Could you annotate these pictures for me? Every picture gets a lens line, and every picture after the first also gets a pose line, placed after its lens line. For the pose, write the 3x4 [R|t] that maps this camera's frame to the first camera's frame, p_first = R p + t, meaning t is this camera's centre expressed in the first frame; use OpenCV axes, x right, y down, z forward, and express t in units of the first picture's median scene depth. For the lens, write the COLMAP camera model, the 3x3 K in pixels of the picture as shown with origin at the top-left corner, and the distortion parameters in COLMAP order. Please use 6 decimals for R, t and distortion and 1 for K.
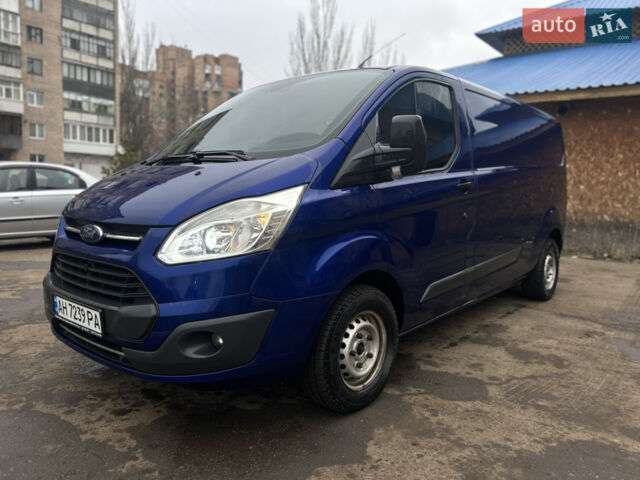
lens RADIAL K [[490.5, 0, 317.7], [0, 490.5, 242.1], [0, 0, 1]] dist [0.028047, -0.020046]
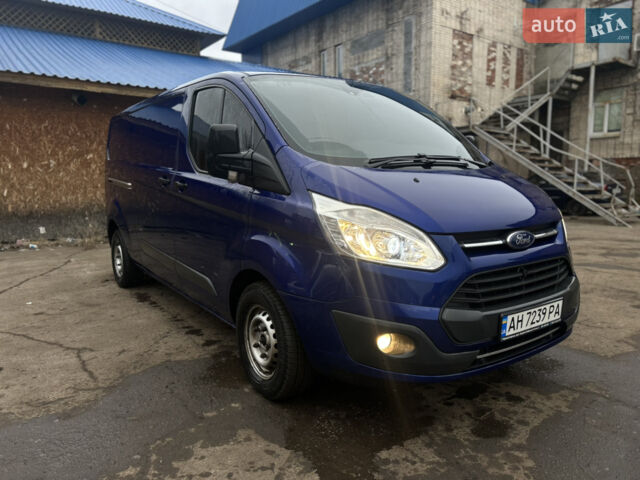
lens RADIAL K [[490.5, 0, 321.9], [0, 490.5, 242.3], [0, 0, 1]] dist [0.028047, -0.020046]
pose [[0.226009, -0.155884, 0.961572, -1.431451], [0.123290, 0.983752, 0.130502, -0.182842], [-0.966292, 0.089057, 0.241556, 1.076535]]
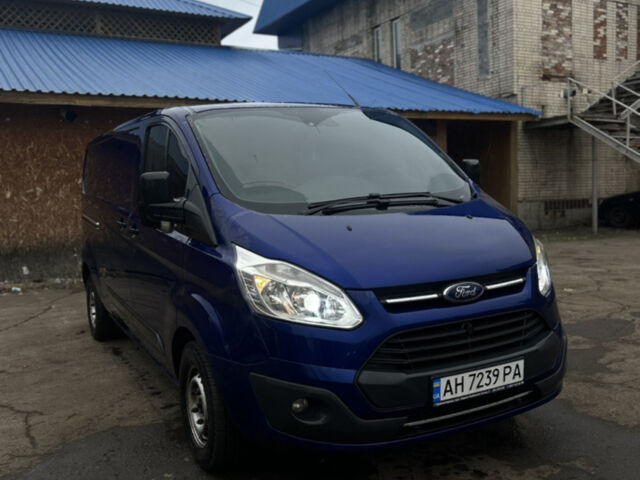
lens RADIAL K [[655.2, 0, 320.4], [0, 655.2, 242.0], [0, 0, 1]] dist [0.034452, 0.000000]
pose [[0.346989, -0.123863, 0.929654, -1.559808], [0.159900, 0.984541, 0.071494, -0.222600], [-0.924138, 0.123844, 0.361430, 0.743147]]
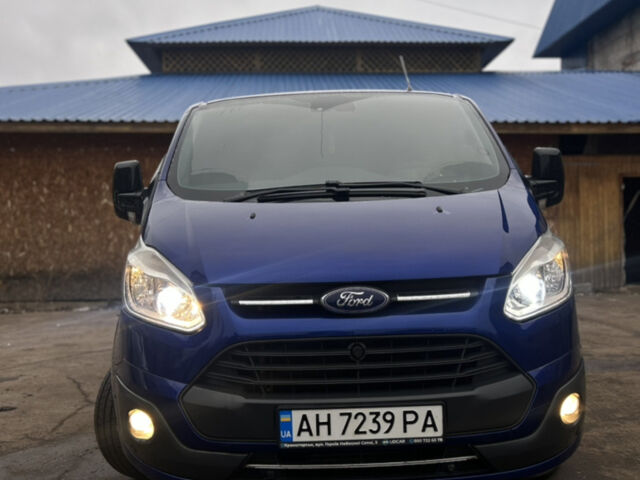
lens RADIAL K [[655.2, 0, 319.5], [0, 655.2, 237.4], [0, 0, 1]] dist [0.034452, 0.000000]
pose [[0.739080, -0.046375, 0.672019, -1.021463], [0.118443, 0.991031, -0.061873, -0.049749], [-0.663122, 0.125325, 0.737945, 0.336261]]
